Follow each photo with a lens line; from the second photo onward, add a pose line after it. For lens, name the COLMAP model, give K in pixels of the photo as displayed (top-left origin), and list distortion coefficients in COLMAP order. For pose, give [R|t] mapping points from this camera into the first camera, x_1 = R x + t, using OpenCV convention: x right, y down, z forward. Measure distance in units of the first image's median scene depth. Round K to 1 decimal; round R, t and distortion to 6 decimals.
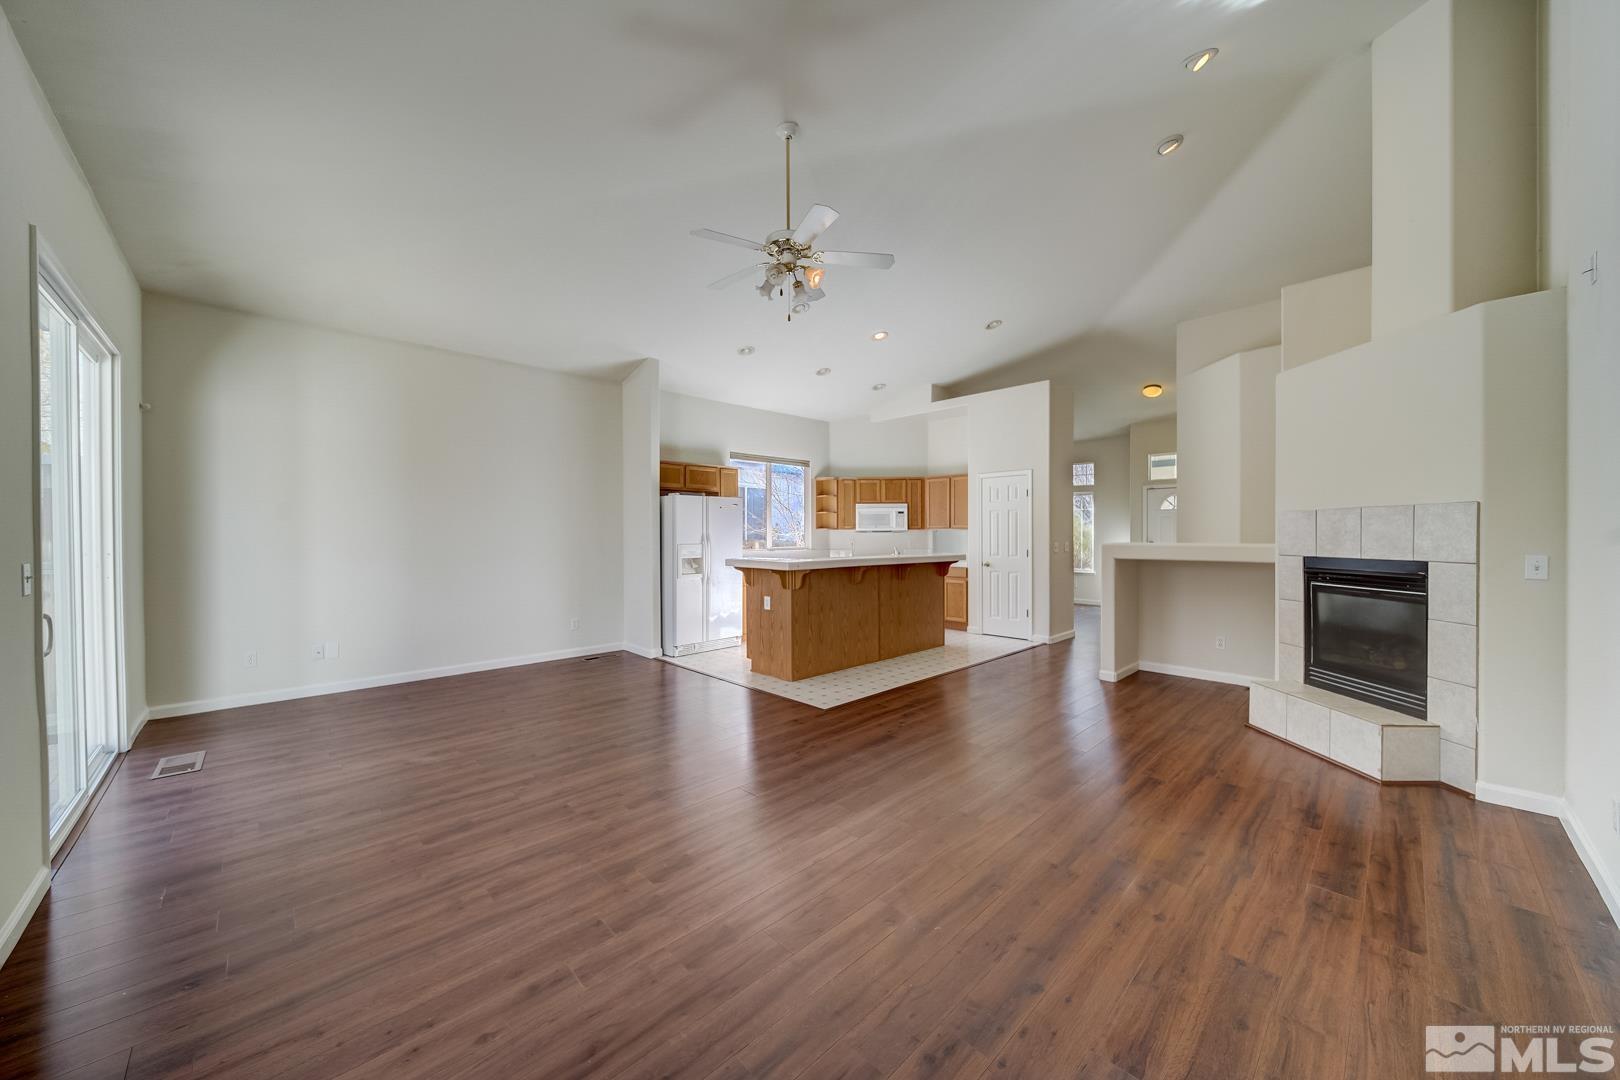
lens RADIAL K [[573.4, 0, 798.6], [0, 573.4, 537.1], [0, 0, 1]] dist [-0.005668, -0.000514]
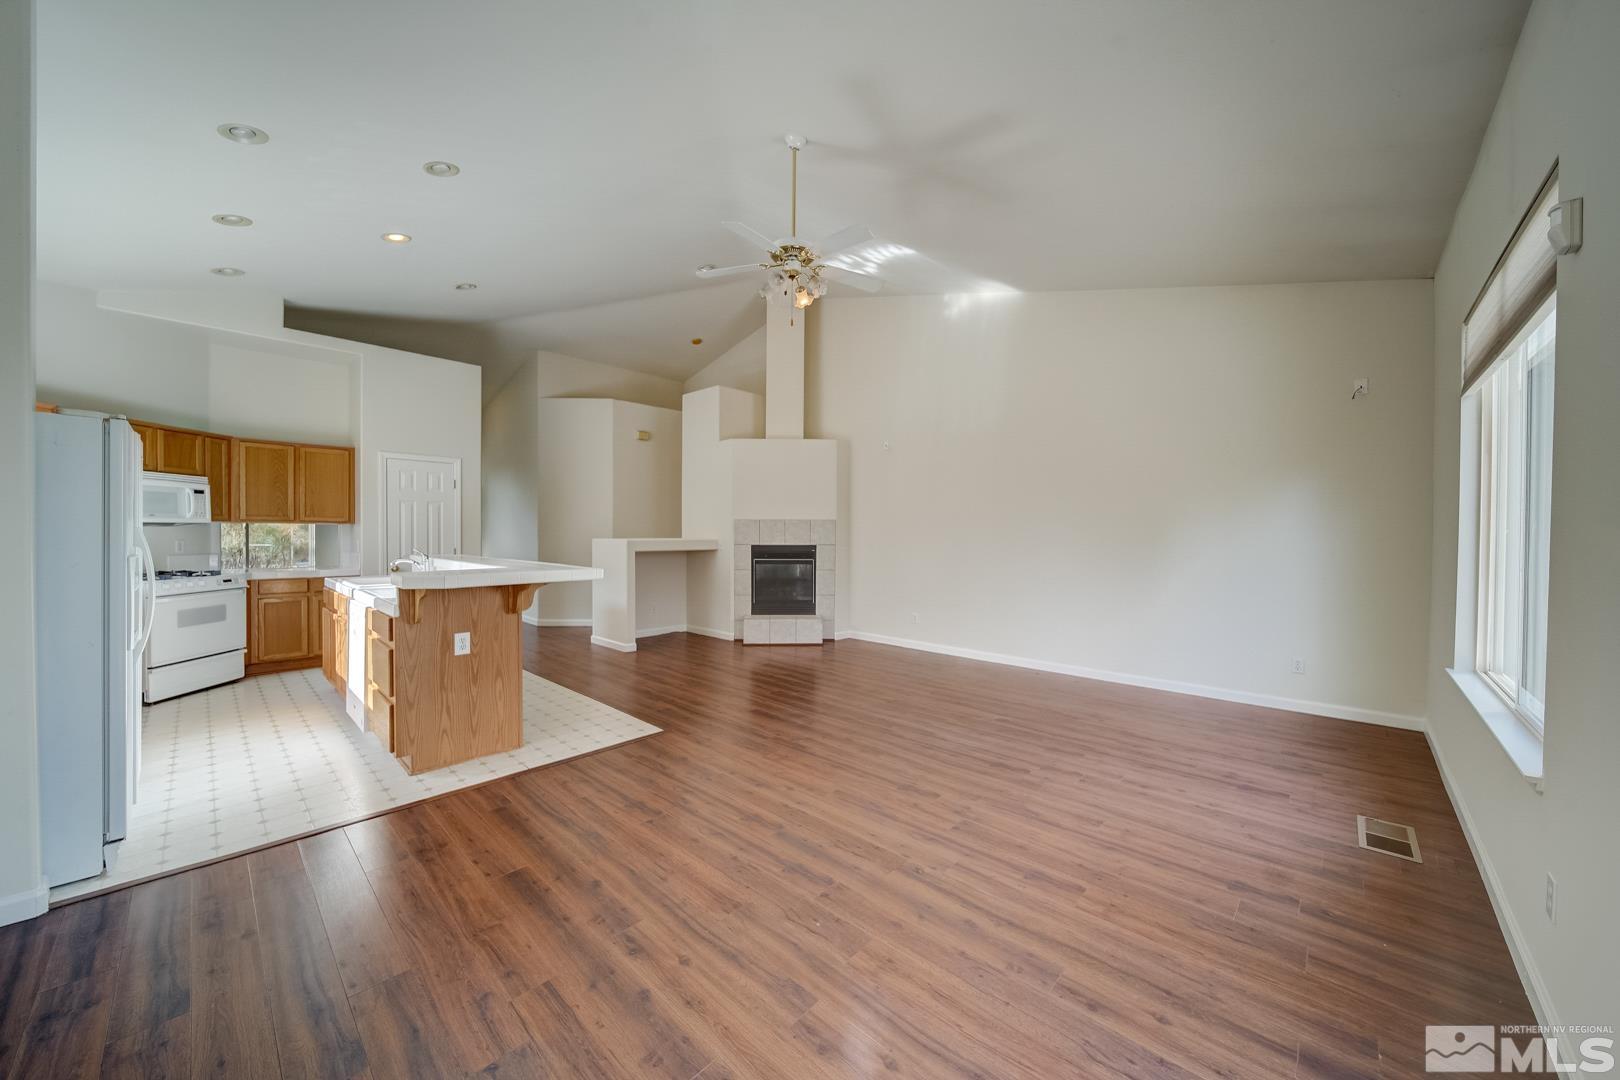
lens RADIAL K [[573.4, 0, 805.8], [0, 573.4, 538.8], [0, 0, 1]] dist [-0.005668, -0.000514]
pose [[-0.056397, -0.009741, 0.998361, -0.850750], [-0.000954, 0.999952, 0.009703, -0.003366], [-0.998408, -0.000406, -0.056404, 0.837901]]
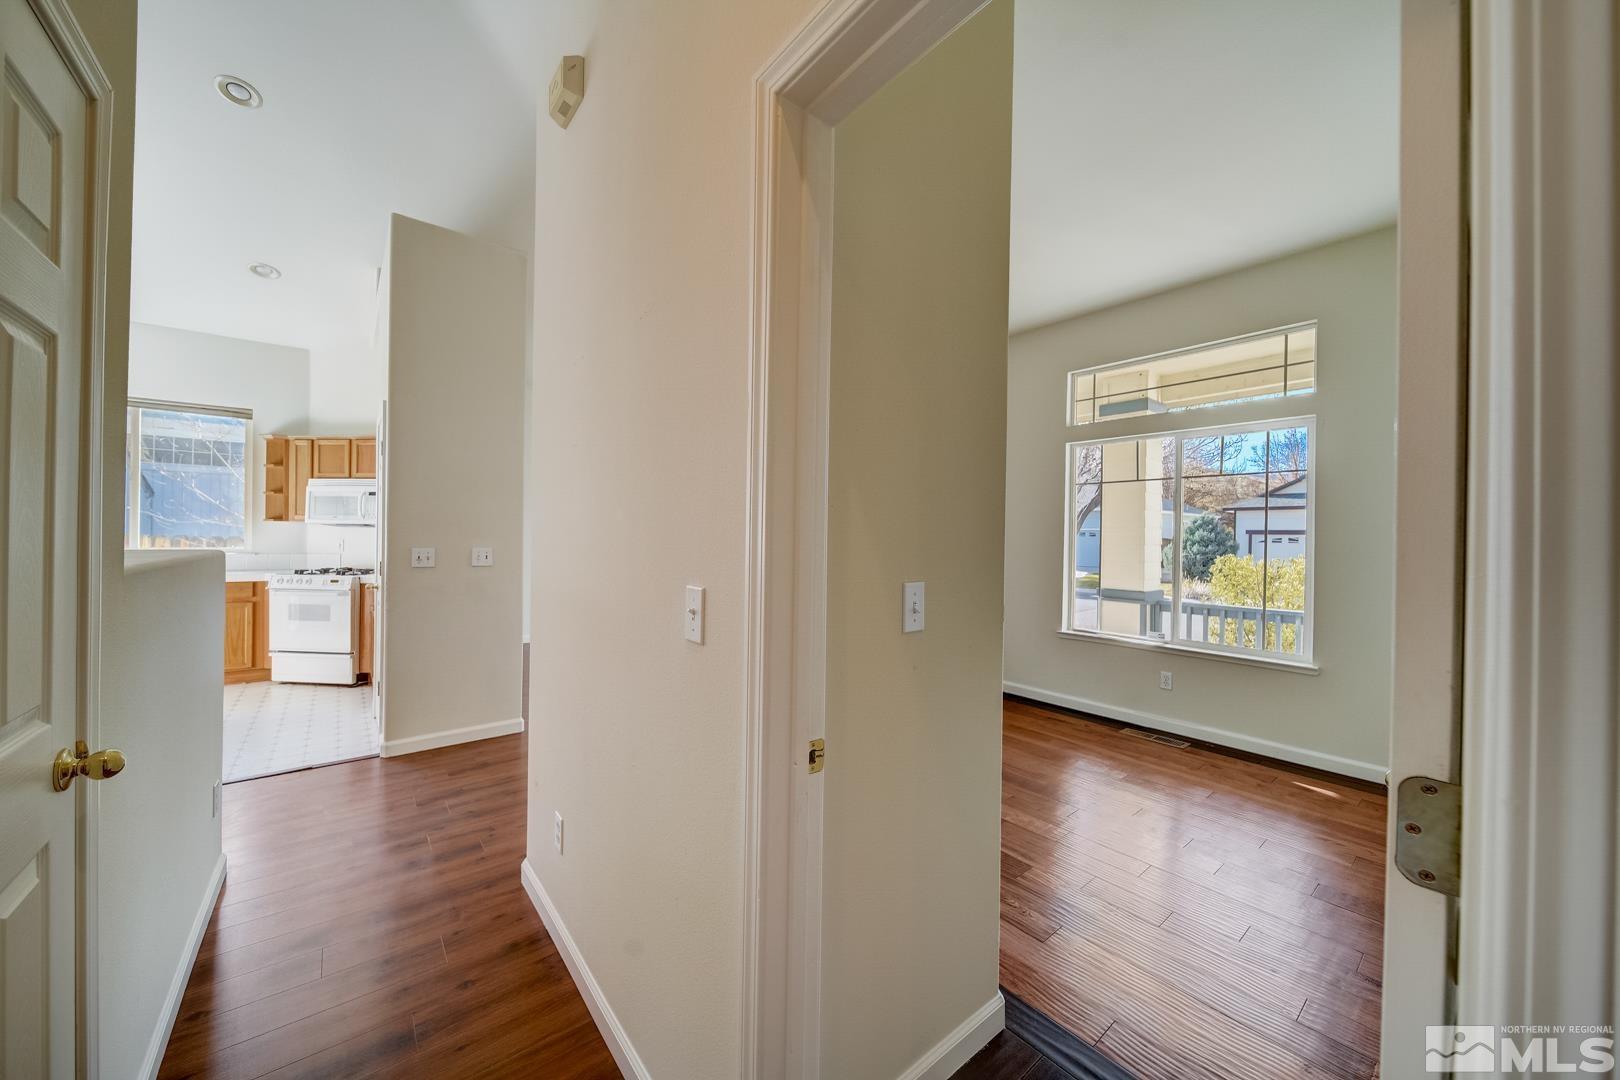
lens RADIAL K [[573.4, 0, 803.6], [0, 573.4, 535.2], [0, 0, 1]] dist [-0.005668, -0.000514]
pose [[0.996712, 0.014223, -0.079767, 1.334345], [-0.014414, 0.999894, -0.001815, -0.009585], [0.079733, 0.002959, 0.996812, 0.875915]]
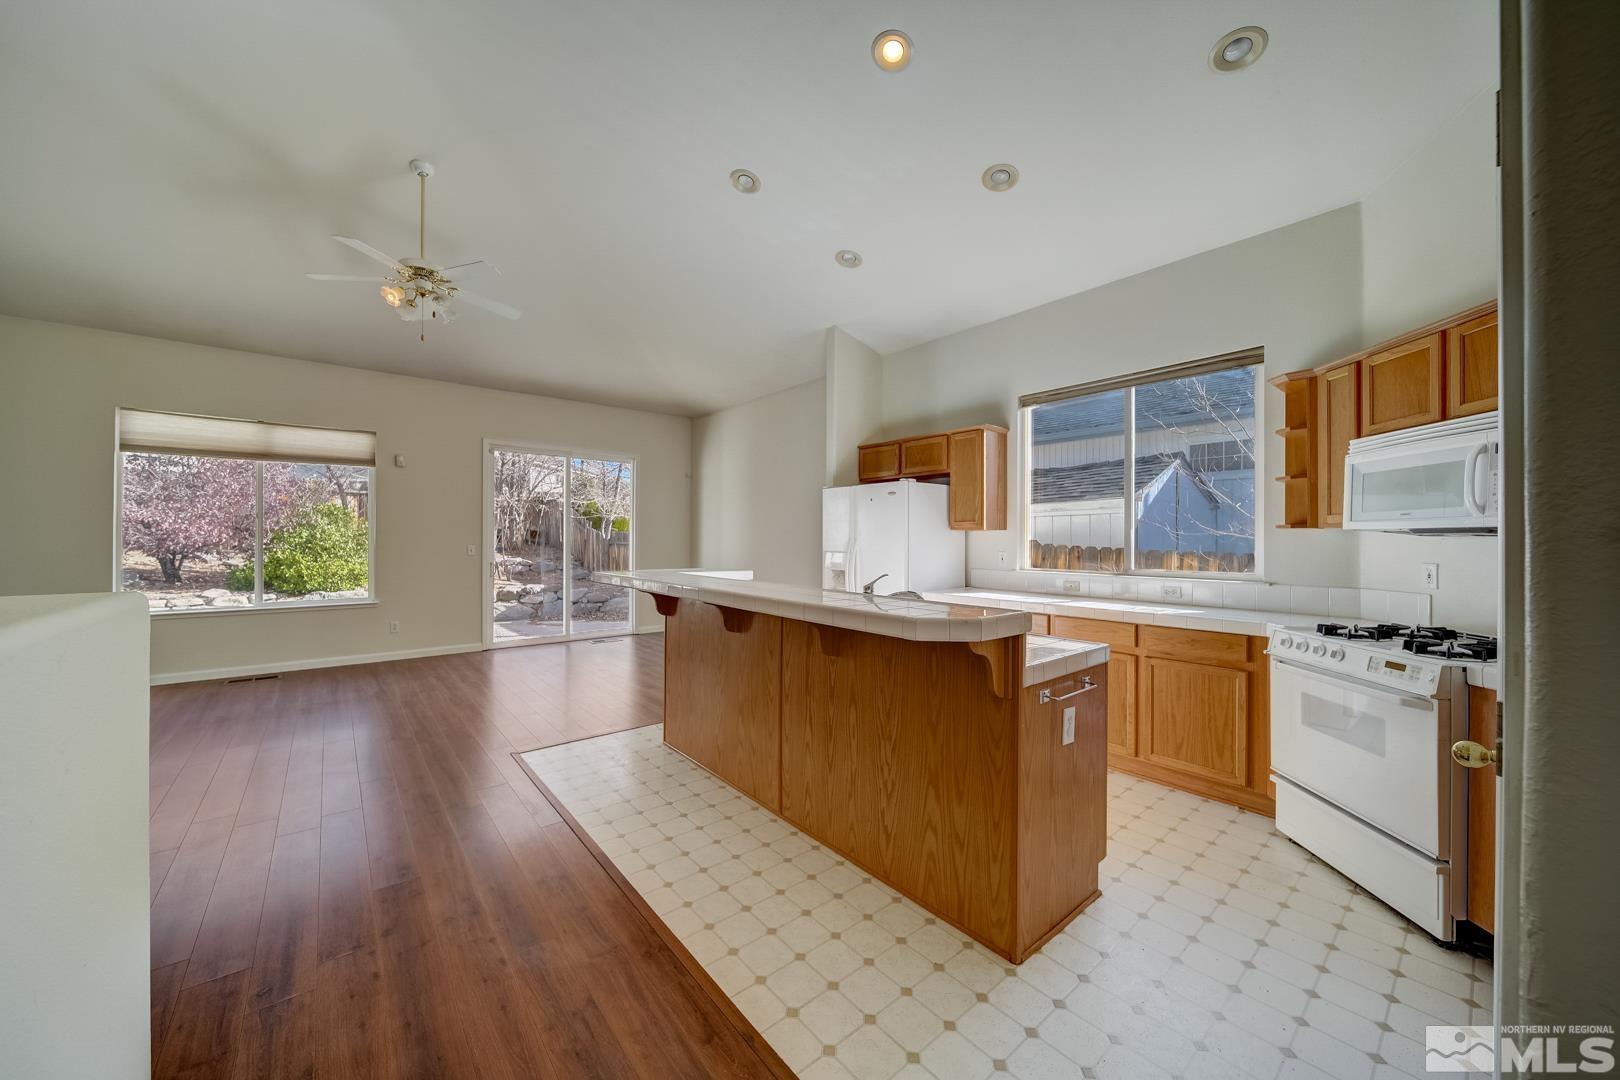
lens RADIAL K [[573.4, 0, 802.7], [0, 573.4, 540.8], [0, 0, 1]] dist [-0.005668, -0.000514]
pose [[-0.074044, 0.003398, -0.997249, 0.833267], [-0.003178, 0.999988, 0.003643, -0.010830], [0.997250, 0.003439, -0.074033, 1.465569]]
